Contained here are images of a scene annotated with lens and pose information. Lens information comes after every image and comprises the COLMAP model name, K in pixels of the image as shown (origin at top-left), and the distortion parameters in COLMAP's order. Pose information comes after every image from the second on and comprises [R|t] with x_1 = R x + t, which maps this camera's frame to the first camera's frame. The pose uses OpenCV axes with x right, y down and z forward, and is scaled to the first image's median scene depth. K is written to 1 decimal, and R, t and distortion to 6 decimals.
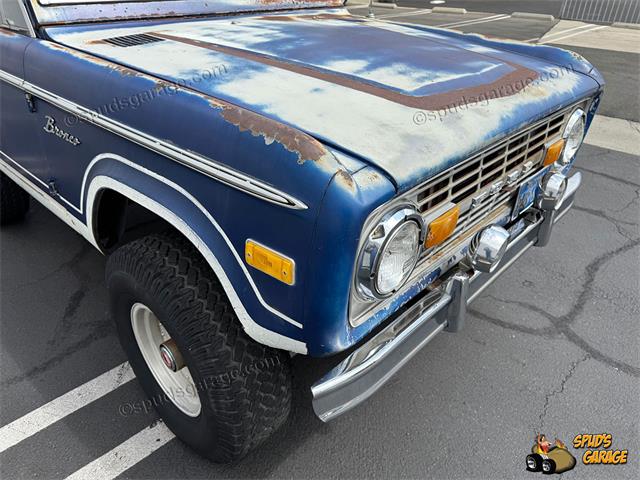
lens RADIAL K [[466.8, 0, 322.0], [0, 466.8, 242.5], [0, 0, 1]] dist [0.021414, -0.034540]
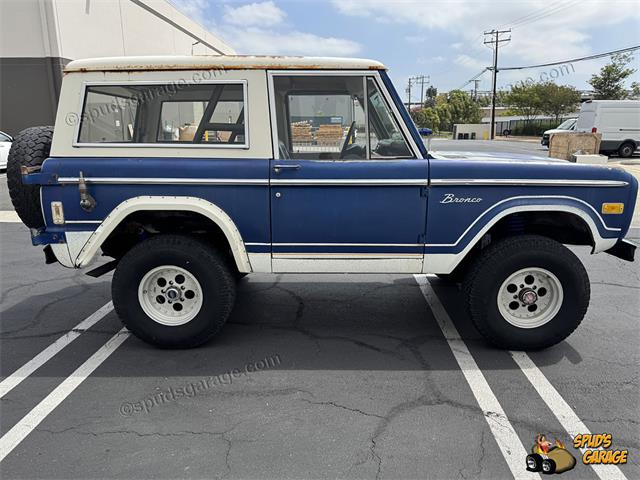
lens RADIAL K [[499.5, 0, 316.7], [0, 499.5, 244.8], [0, 0, 1]] dist [0.072114, -0.101053]
pose [[0.742466, -0.162815, 0.649796, -2.346740], [0.354876, 0.918314, -0.175390, 0.096046], [-0.568161, 0.360818, 0.739596, -0.151032]]
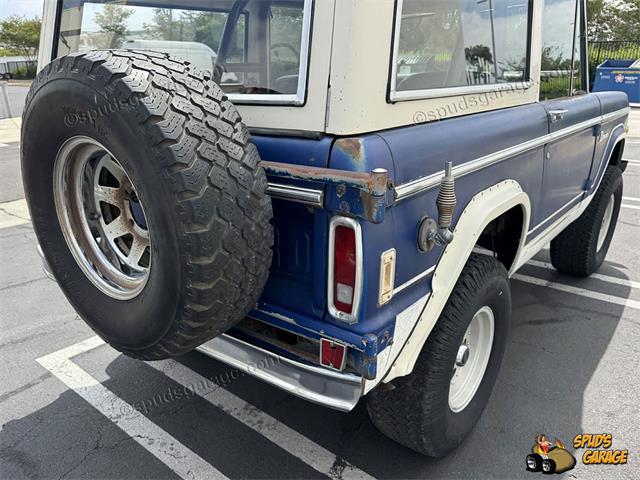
lens RADIAL K [[512.9, 0, 299.6], [0, 512.9, 257.5], [0, 0, 1]] dist [0.066139, -0.085706]
pose [[-0.029997, -0.356735, 0.933724, -2.527689], [0.530919, 0.785788, 0.317272, -1.122887], [-0.846891, 0.505249, 0.165826, 1.895898]]
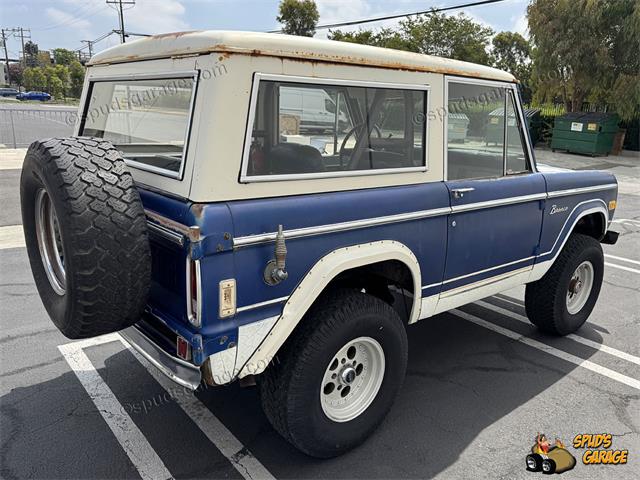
lens RADIAL K [[512.9, 0, 333.1], [0, 512.9, 233.5], [0, 0, 1]] dist [0.066139, -0.085706]
pose [[0.115123, -0.243720, 0.962989, -2.870197], [0.474983, 0.864932, 0.162120, -0.971142], [-0.872432, 0.438740, 0.215337, 1.385498]]
